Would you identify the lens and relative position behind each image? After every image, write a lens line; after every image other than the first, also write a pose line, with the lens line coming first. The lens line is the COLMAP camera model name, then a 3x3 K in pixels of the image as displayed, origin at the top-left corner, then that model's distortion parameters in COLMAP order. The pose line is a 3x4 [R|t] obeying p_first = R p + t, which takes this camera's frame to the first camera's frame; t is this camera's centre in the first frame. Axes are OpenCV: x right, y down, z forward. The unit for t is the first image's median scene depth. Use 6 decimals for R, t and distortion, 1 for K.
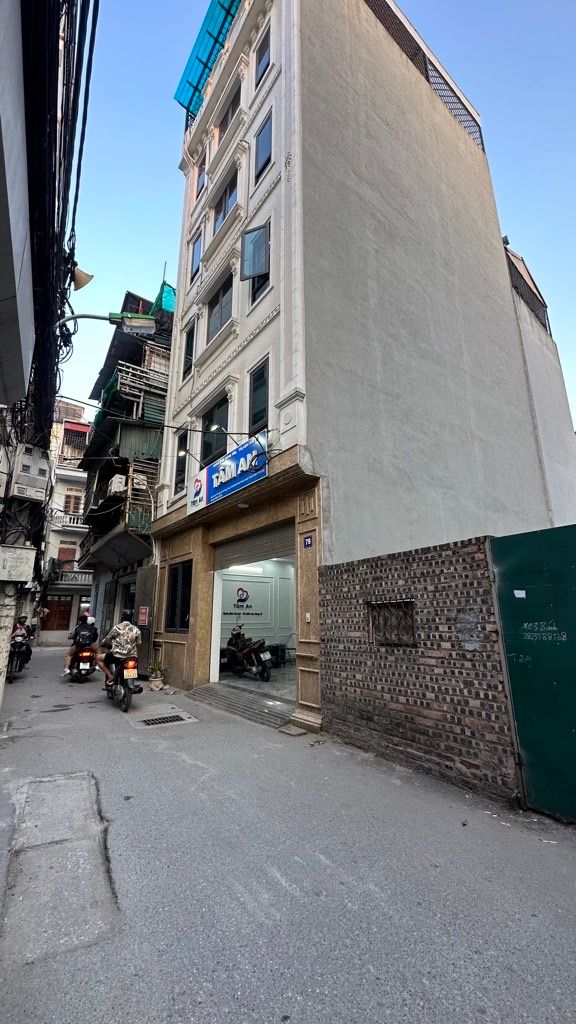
lens RADIAL K [[407.0, 0, 290.6], [0, 407.0, 511.9], [0, 0, 1]] dist [-0.003562, 0.000033]
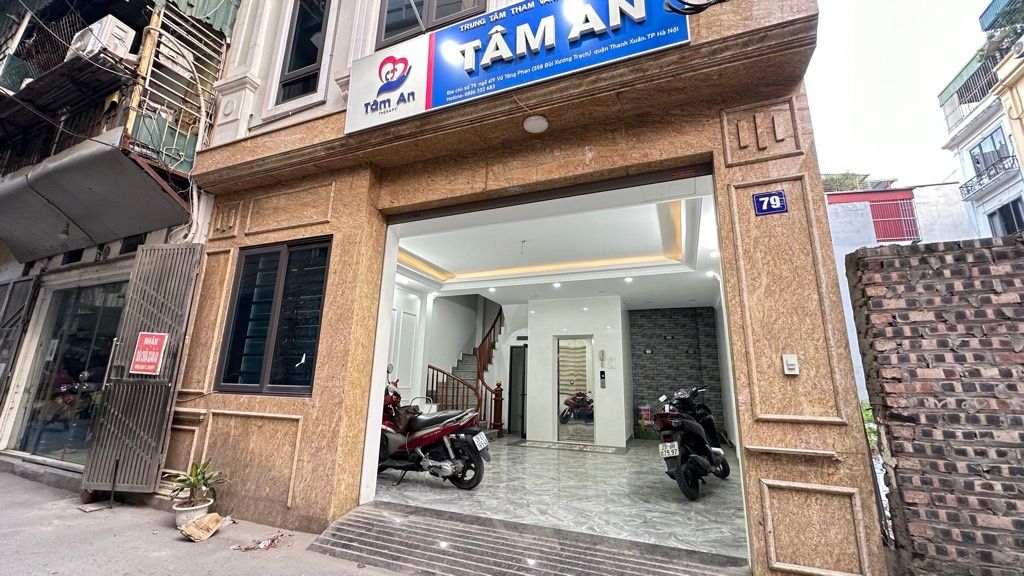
lens RADIAL K [[407.0, 0, 511.6], [0, 407.0, 286.6], [0, 0, 1]] dist [-0.003562, 0.000033]
pose [[0.858109, 0.143015, 0.493149, -0.300733], [-0.156547, 0.987571, -0.013998, 0.156379], [-0.489022, -0.065189, 0.869832, 0.525639]]
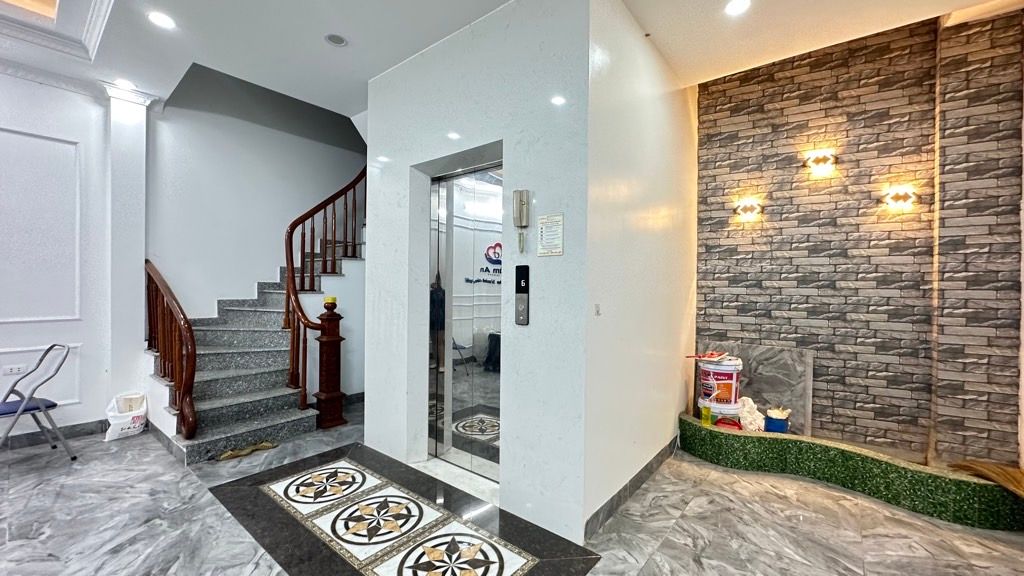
lens RADIAL K [[407.0, 0, 509.7], [0, 407.0, 288.2], [0, 0, 1]] dist [-0.003562, 0.000033]
pose [[0.970580, 0.009214, 0.240604, -0.131108], [-0.072277, 0.964333, 0.254631, 0.183115], [-0.229676, -0.264530, 0.936628, 0.654582]]
